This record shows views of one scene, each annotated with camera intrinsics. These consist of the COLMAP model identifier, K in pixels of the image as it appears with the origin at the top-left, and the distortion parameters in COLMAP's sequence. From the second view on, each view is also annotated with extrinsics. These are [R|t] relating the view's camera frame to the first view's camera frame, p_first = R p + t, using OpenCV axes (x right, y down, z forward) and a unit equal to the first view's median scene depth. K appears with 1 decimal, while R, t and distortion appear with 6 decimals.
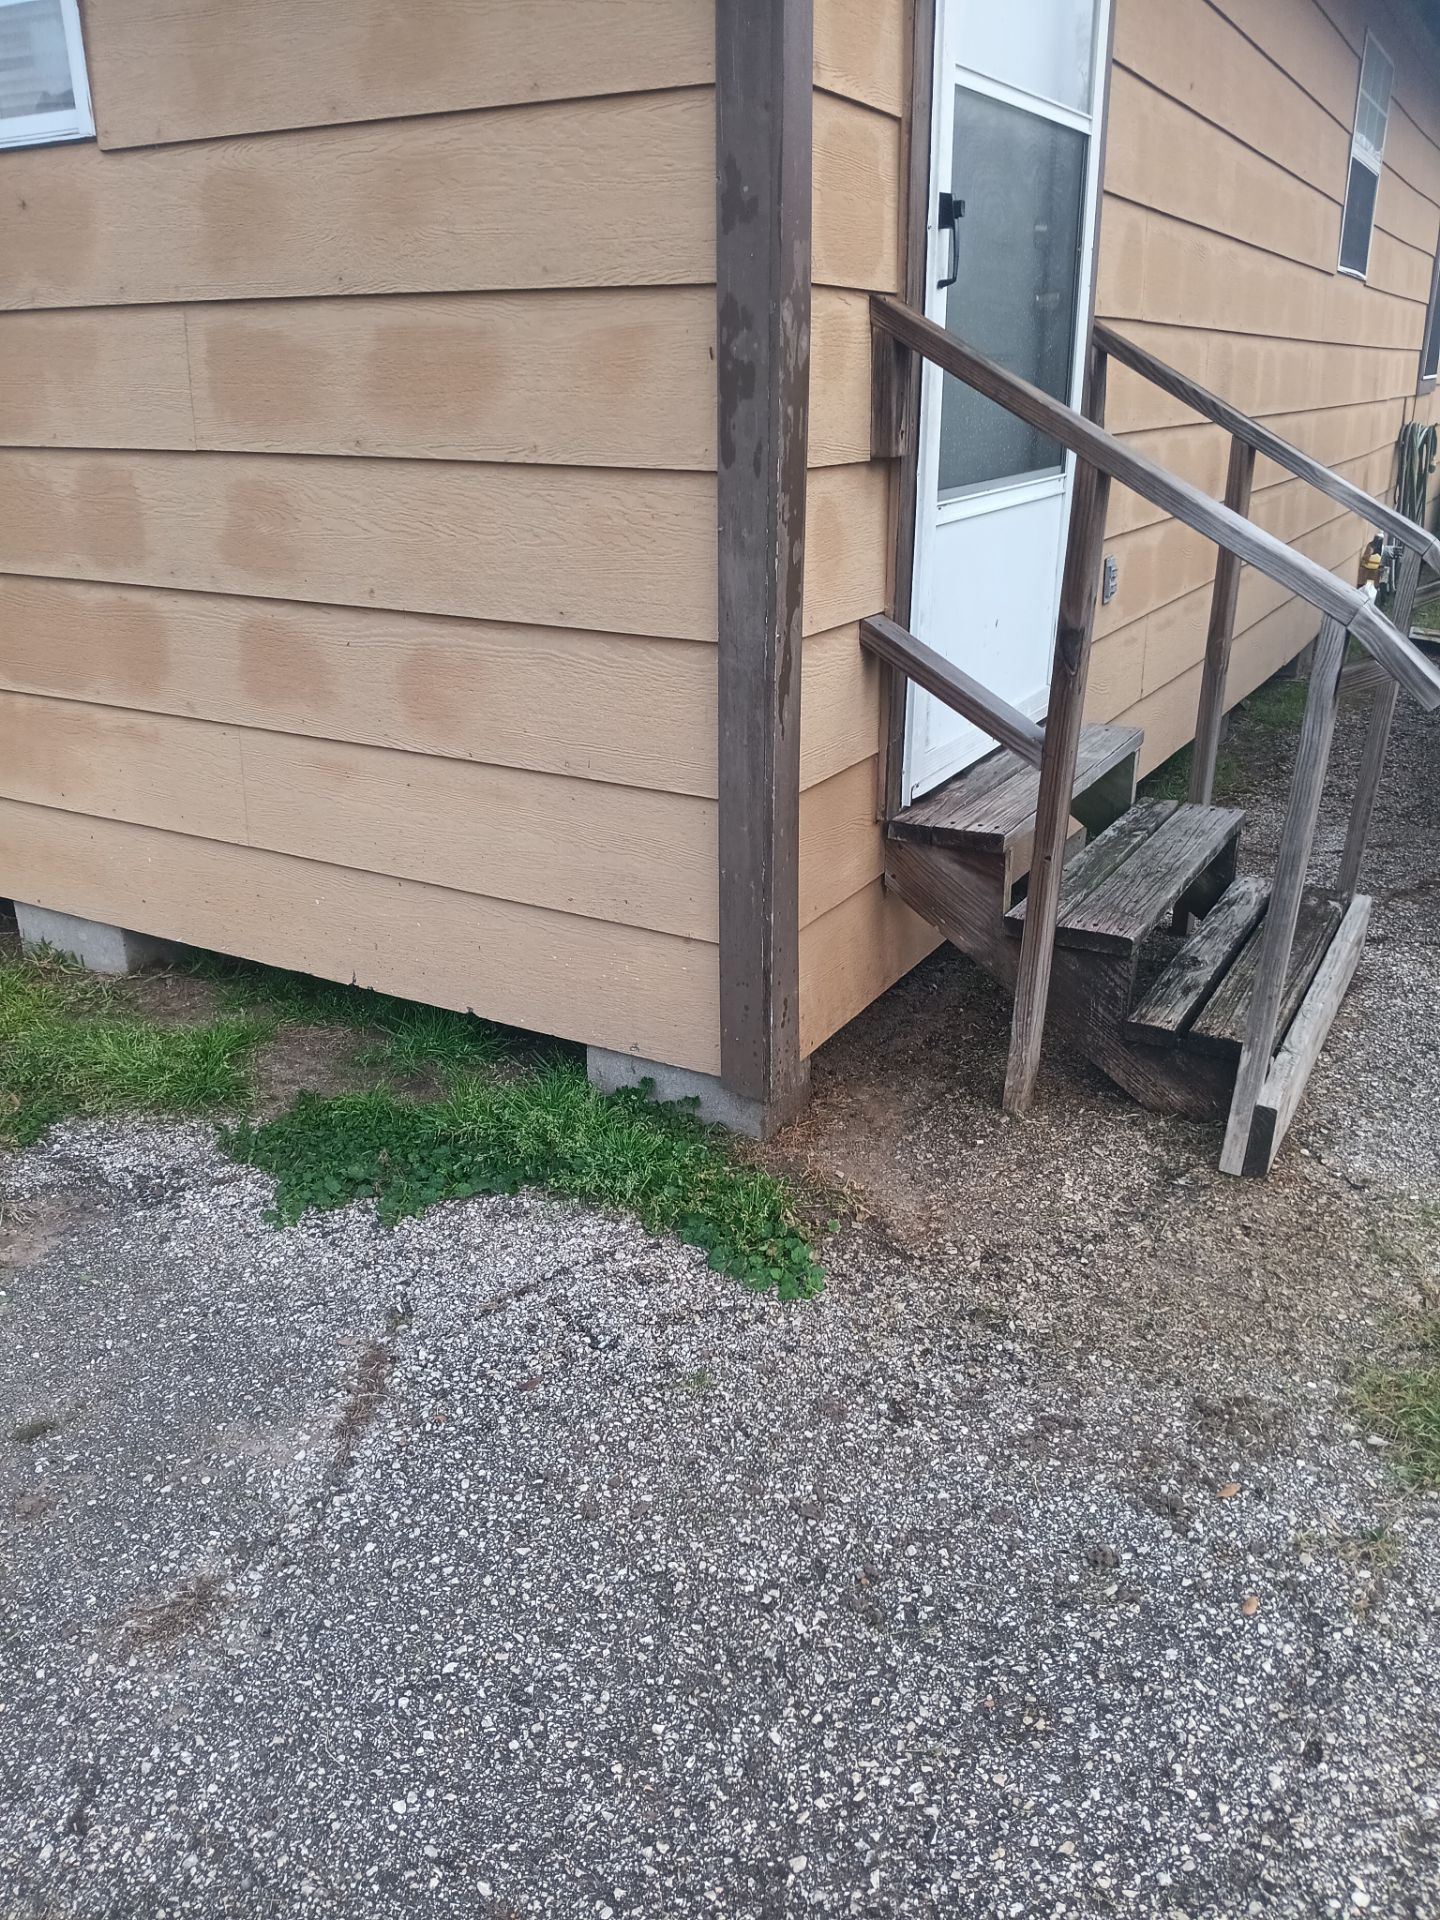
lens RADIAL K [[1461.3, 0, 717.7], [0, 1461.3, 949.2], [0, 0, 1]] dist [0.110174, -0.226467]
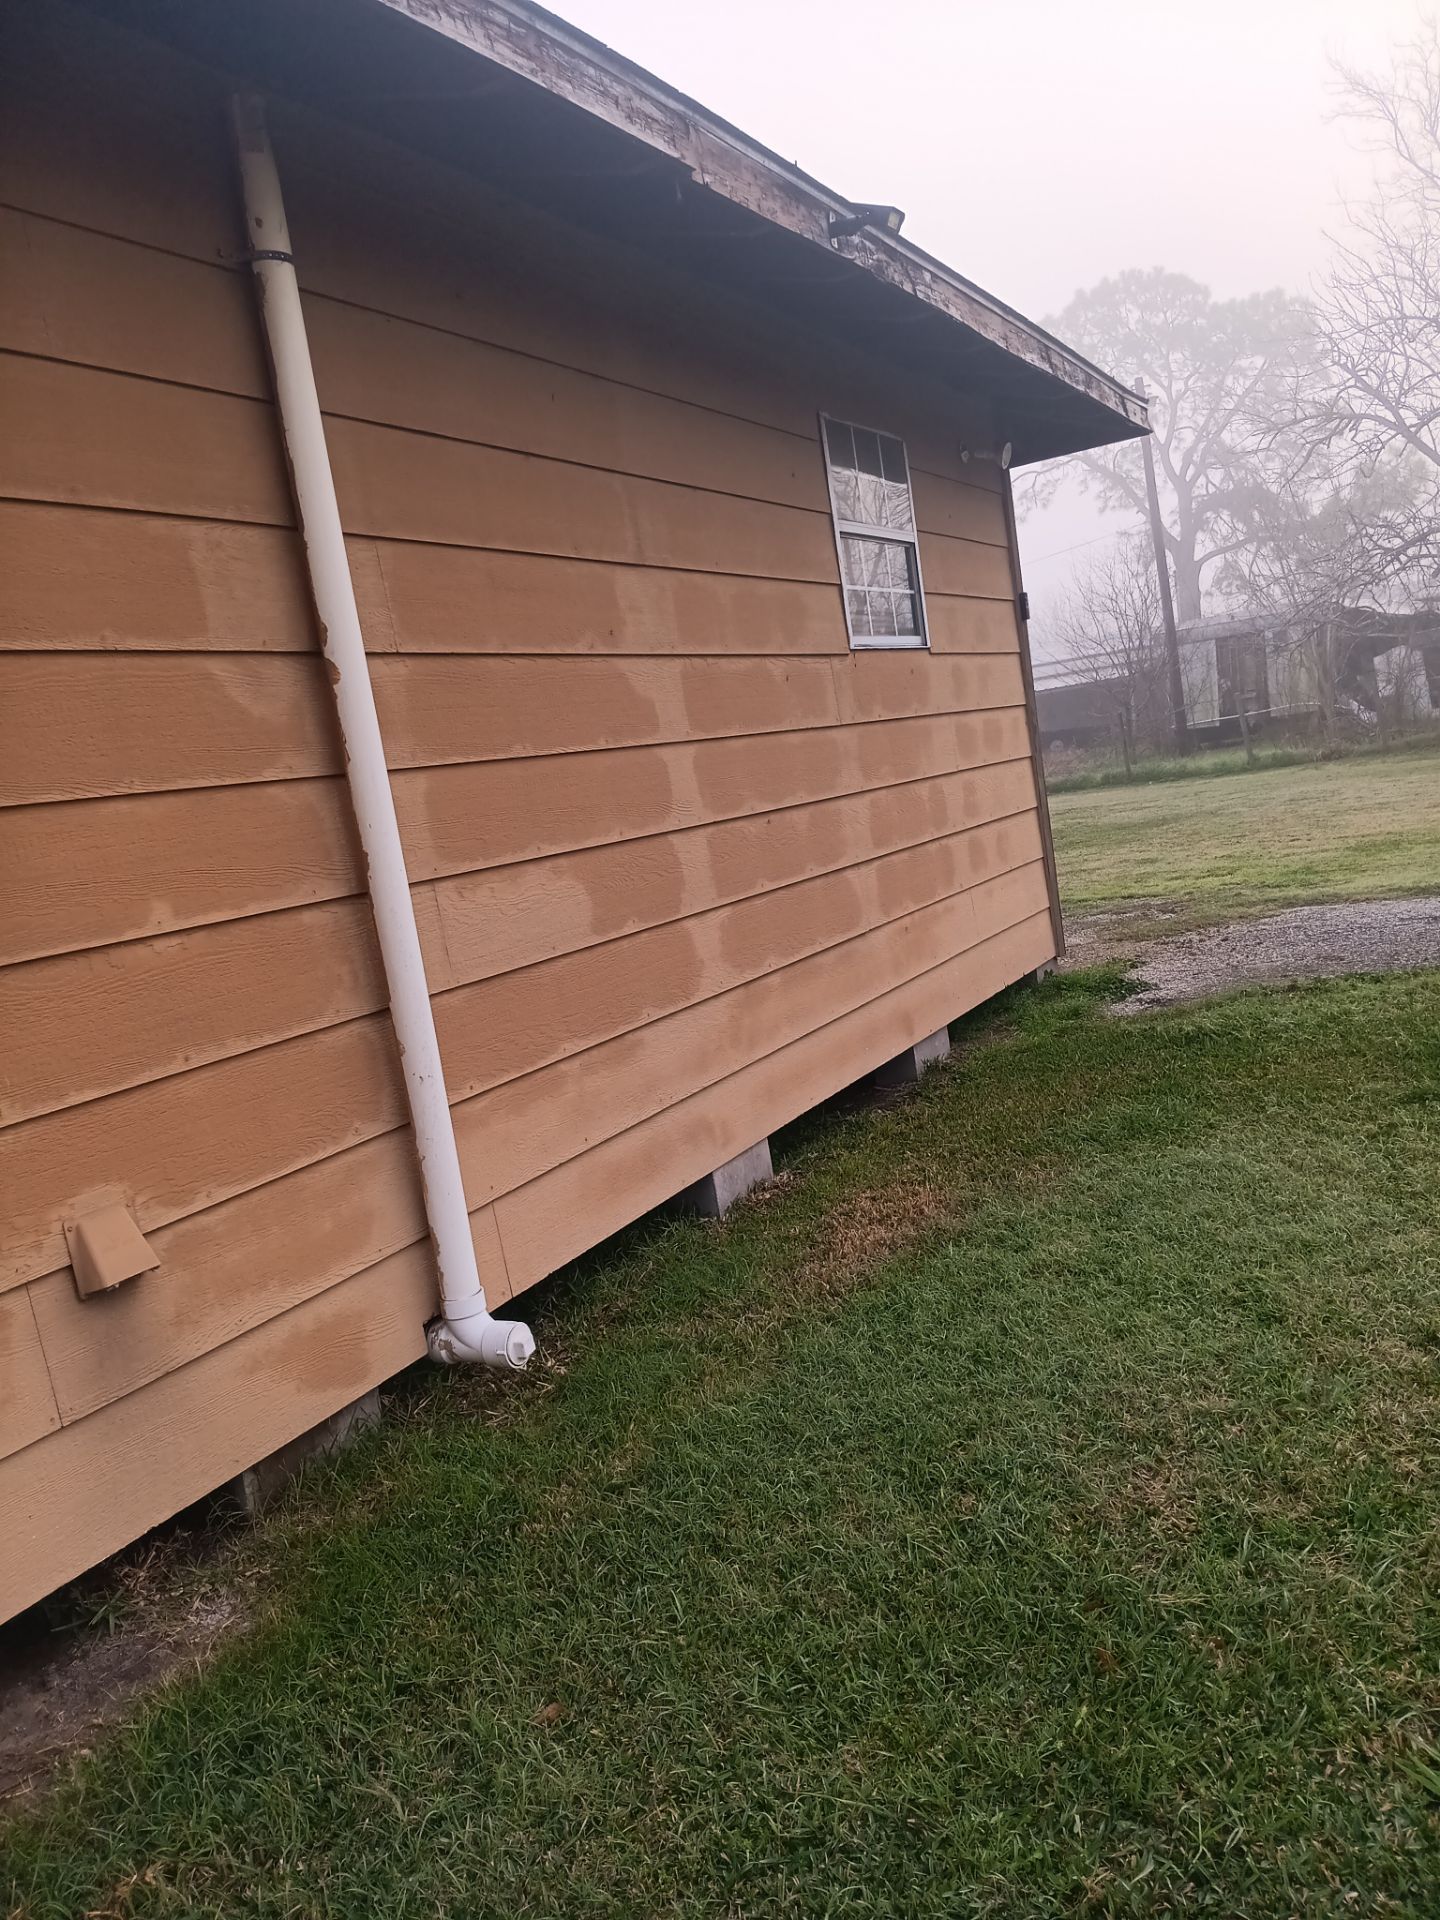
lens RADIAL K [[1461.3, 0, 717.7], [0, 1461.3, 949.2], [0, 0, 1]] dist [0.110174, -0.226467]
pose [[-0.034441, -0.131043, 0.990778, -2.593338], [0.462793, 0.876580, 0.132026, -0.555156], [-0.885797, 0.463072, 0.030456, 1.359878]]
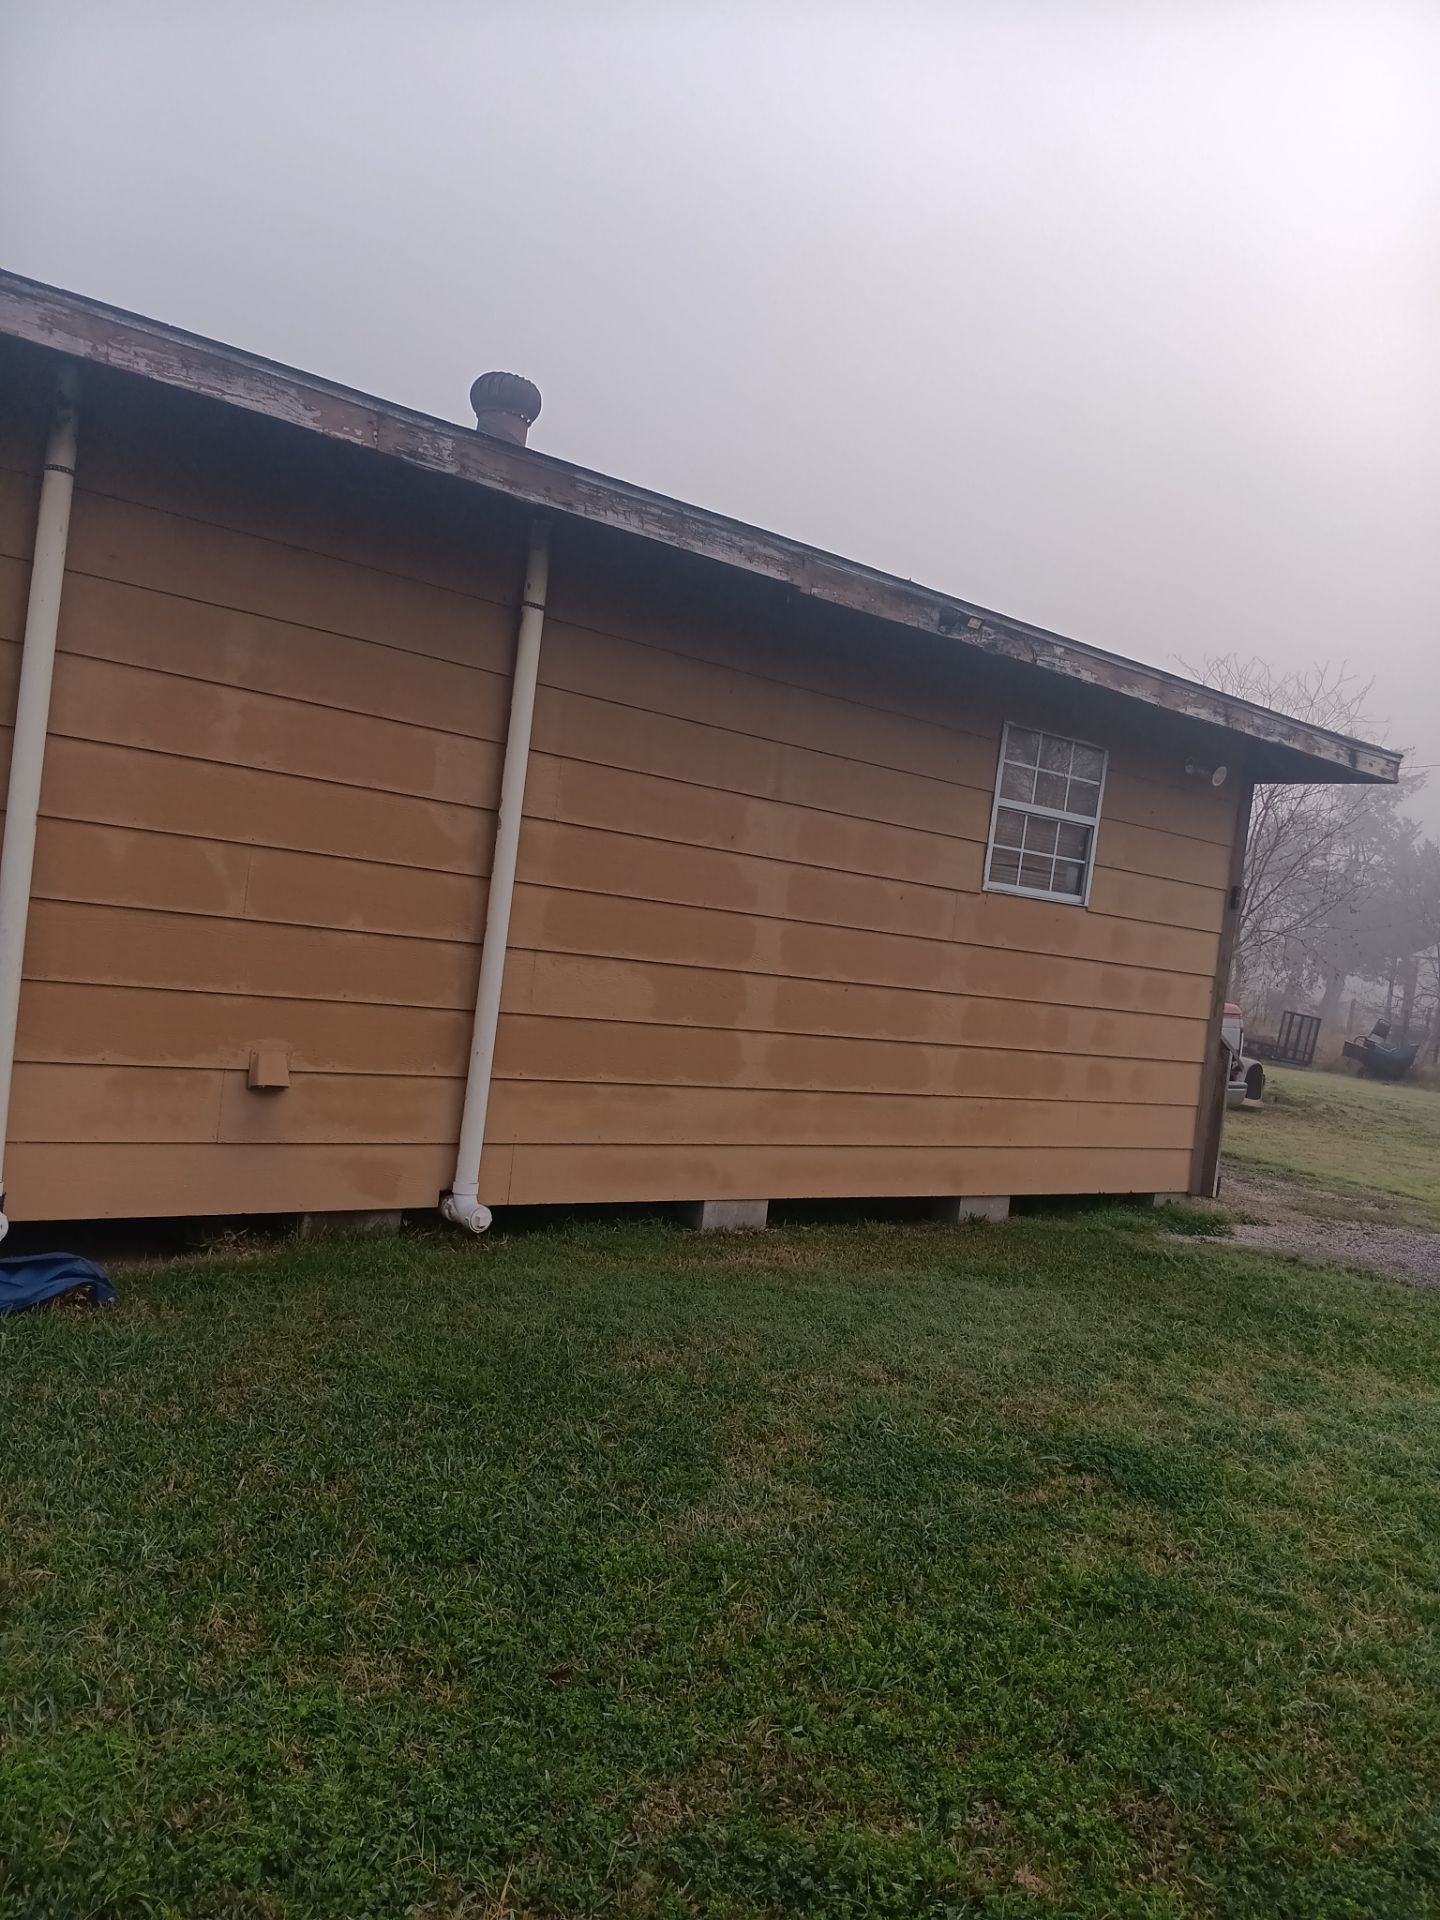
lens RADIAL K [[1461.3, 0, 717.7], [0, 1461.3, 949.2], [0, 0, 1]] dist [0.110174, -0.226467]
pose [[0.354679, 0.014549, 0.934875, -3.210078], [0.193638, 0.977058, -0.088669, -0.326683], [-0.914717, 0.212476, 0.343724, 0.645478]]
